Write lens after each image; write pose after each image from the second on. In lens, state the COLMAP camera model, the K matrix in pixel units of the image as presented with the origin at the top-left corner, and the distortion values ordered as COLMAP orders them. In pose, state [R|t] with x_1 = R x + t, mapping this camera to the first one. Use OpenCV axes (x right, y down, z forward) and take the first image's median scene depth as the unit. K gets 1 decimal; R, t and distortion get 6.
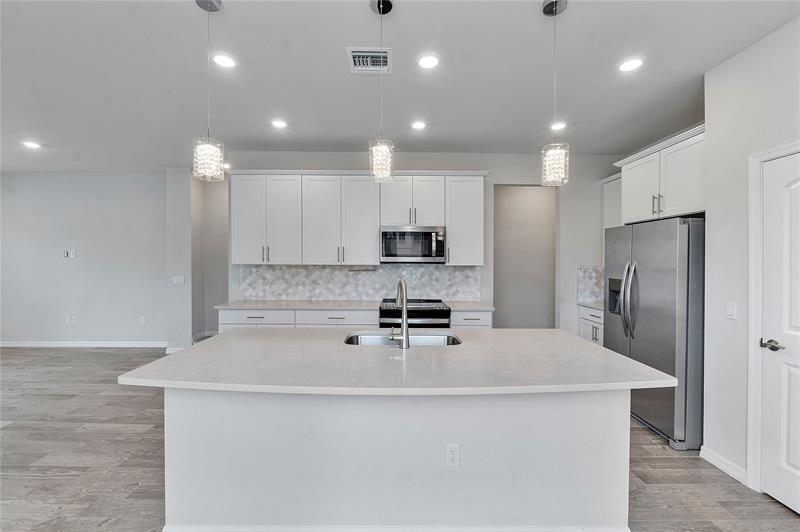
lens RADIAL K [[331.1, 0, 399.4], [0, 331.1, 263.5], [0, 0, 1]] dist [-0.004738, -0.000218]
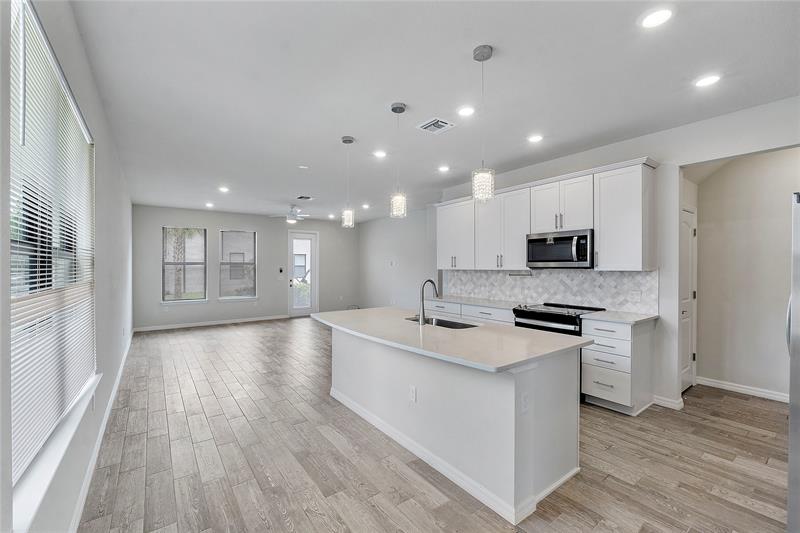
lens RADIAL K [[331.1, 0, 399.7], [0, 331.1, 269.0], [0, 0, 1]] dist [-0.004738, -0.000218]
pose [[0.596898, -0.001467, -0.802315, 0.512361], [0.000508, 0.999999, -0.001450, 0.002460], [0.802317, 0.000458, 0.596898, 0.012758]]
